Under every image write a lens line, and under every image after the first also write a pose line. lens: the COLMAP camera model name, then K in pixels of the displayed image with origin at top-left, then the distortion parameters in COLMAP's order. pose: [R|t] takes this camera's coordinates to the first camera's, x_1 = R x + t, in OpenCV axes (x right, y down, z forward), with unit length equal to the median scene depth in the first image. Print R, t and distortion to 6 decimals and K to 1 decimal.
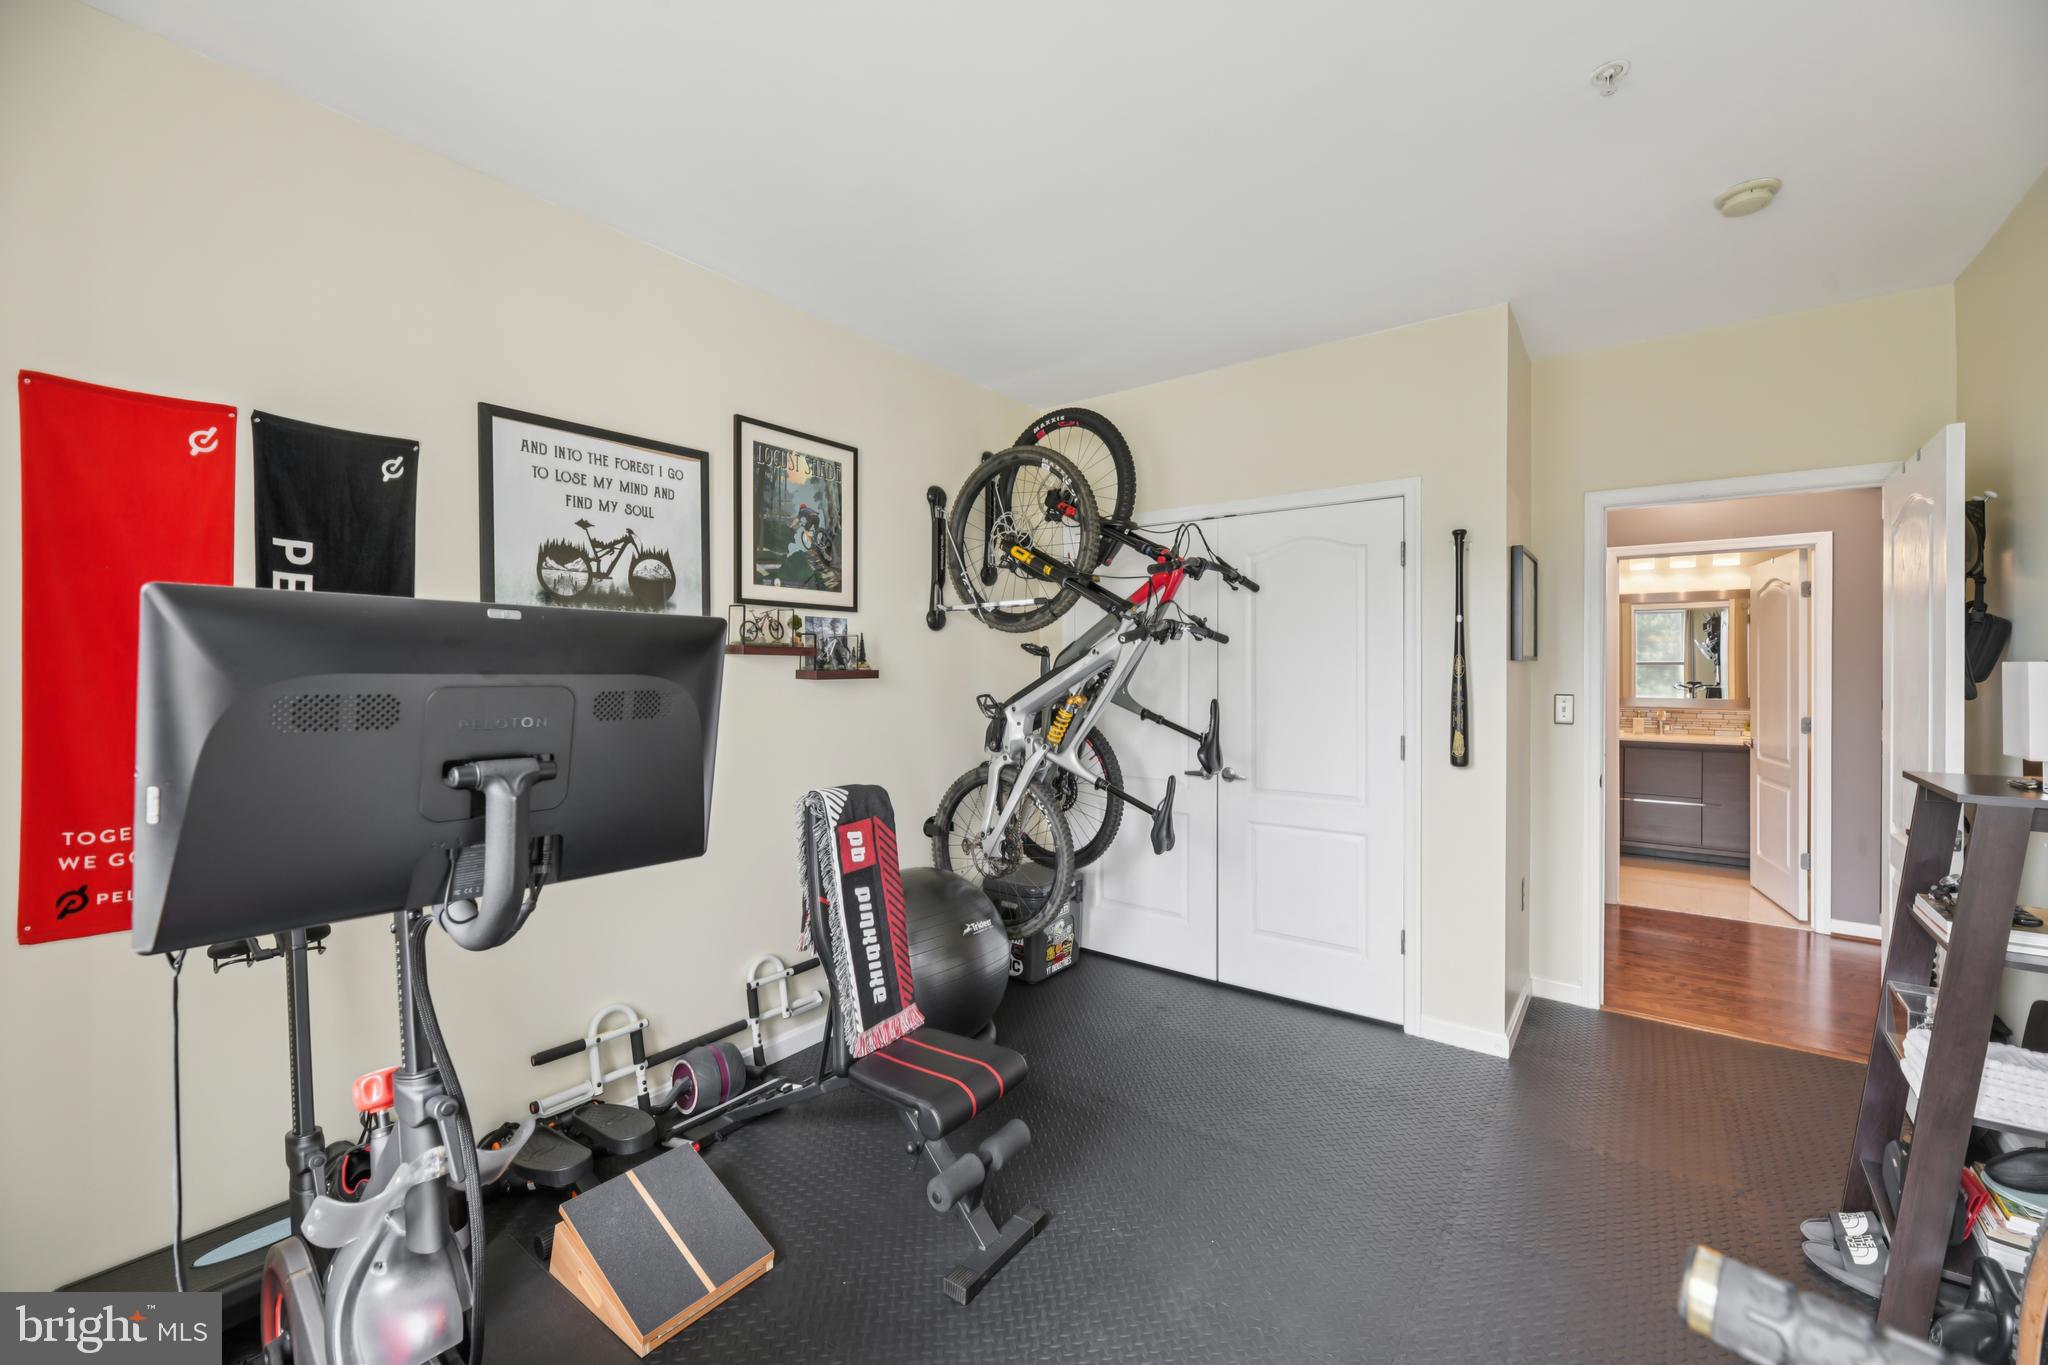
lens RADIAL K [[823.7, 0, 1022.2], [0, 823.7, 674.3], [0, 0, 1]] dist [-0.000605, -0.002588]
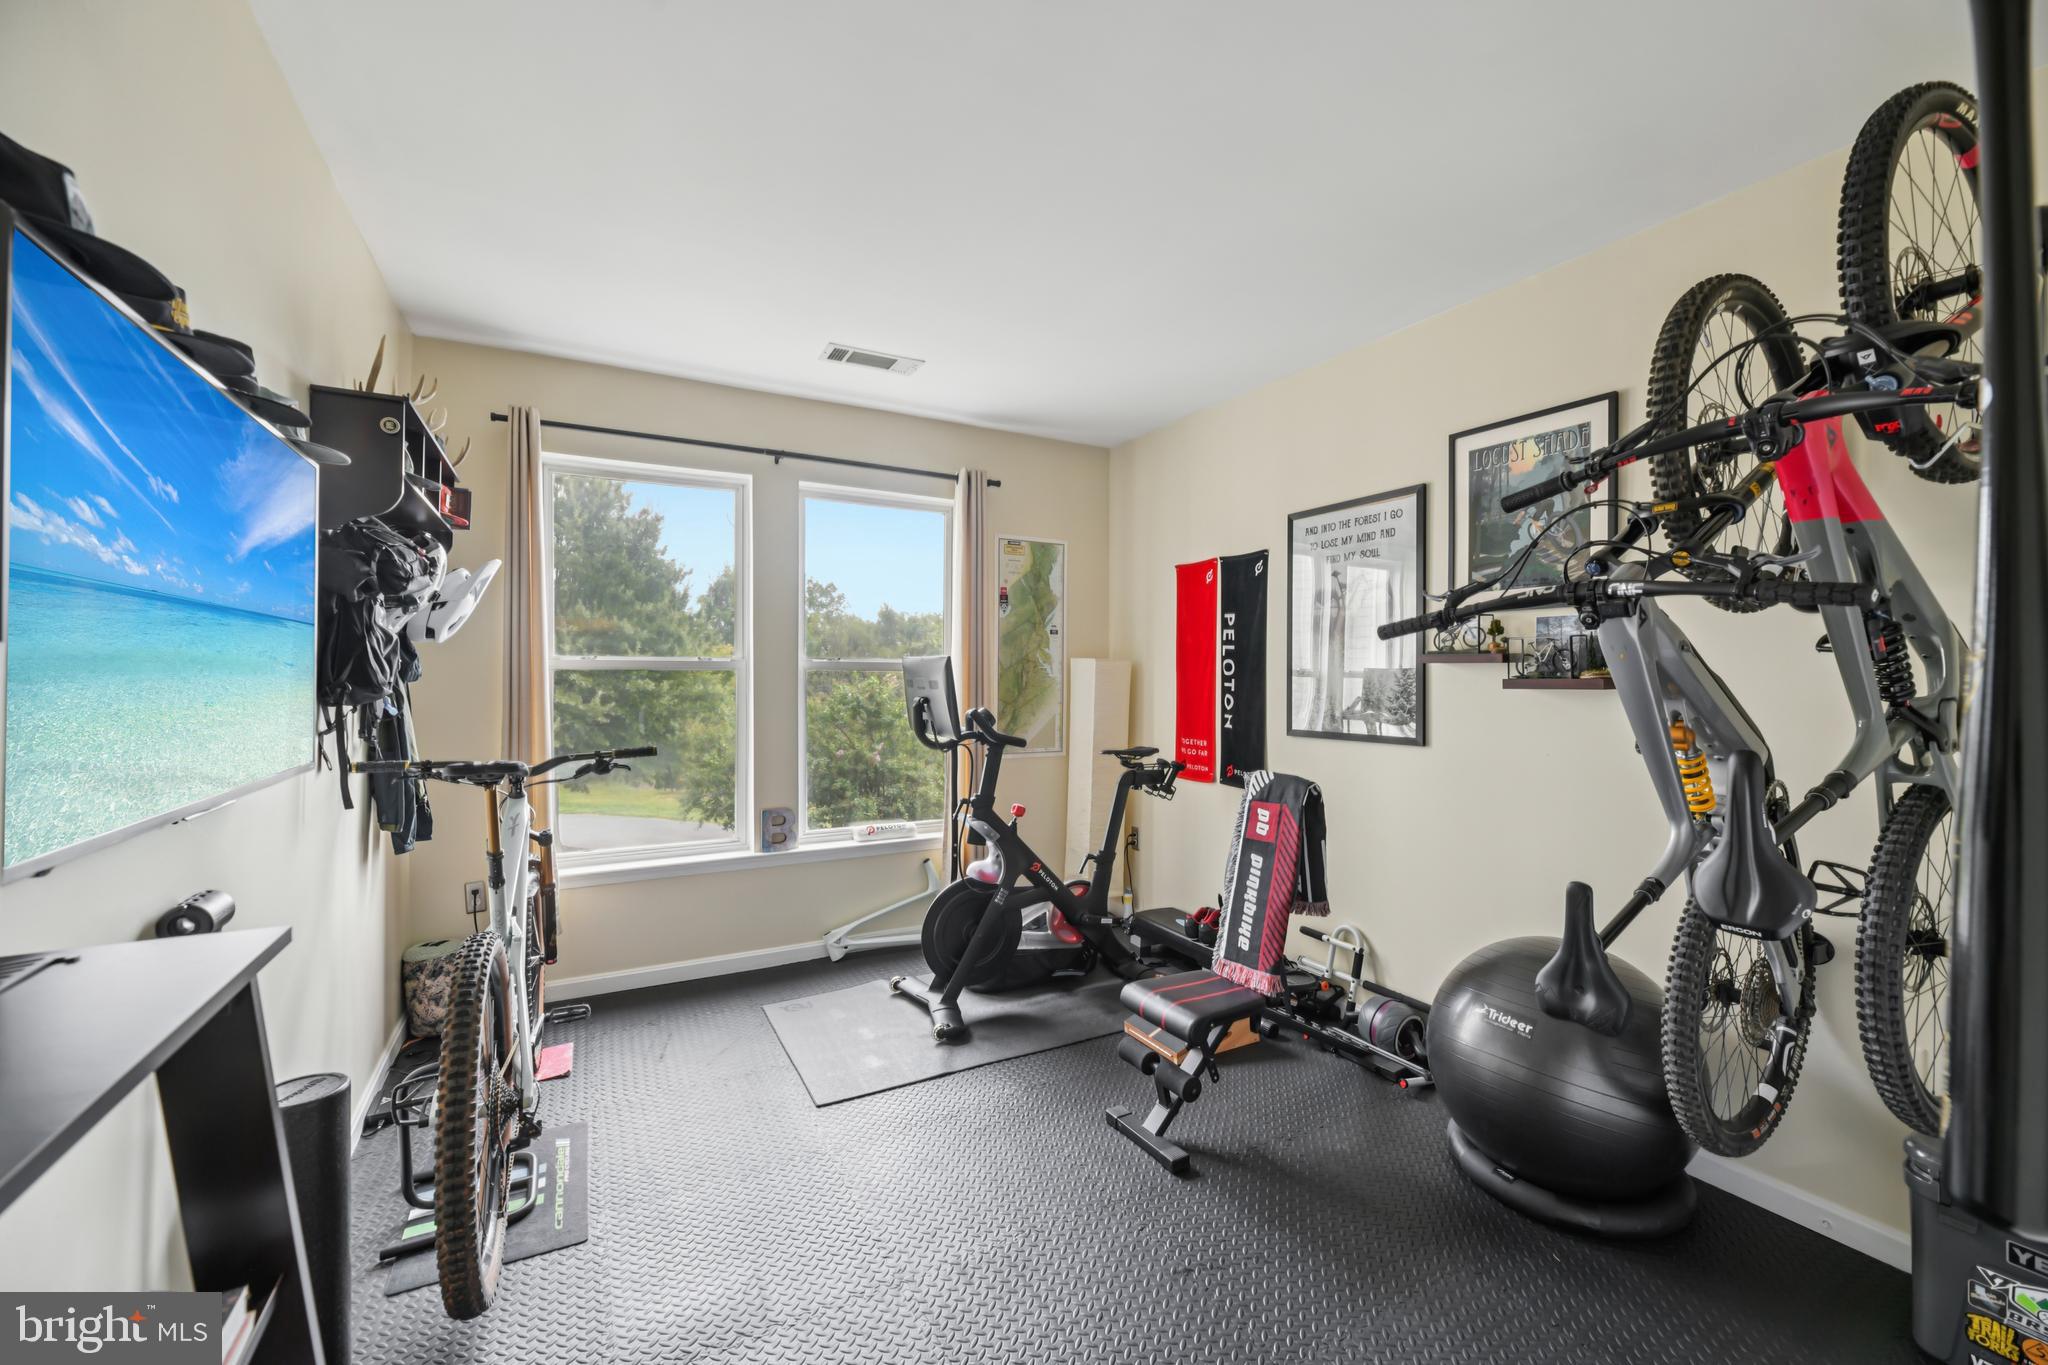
lens RADIAL K [[823.7, 0, 1021.4], [0, 823.7, 677.8], [0, 0, 1]] dist [-0.000605, -0.002588]
pose [[-0.418053, 0.000897, -0.908422, 0.937406], [-0.013190, 0.999888, 0.007058, -0.006129], [0.908327, 0.014933, -0.417995, 1.056111]]
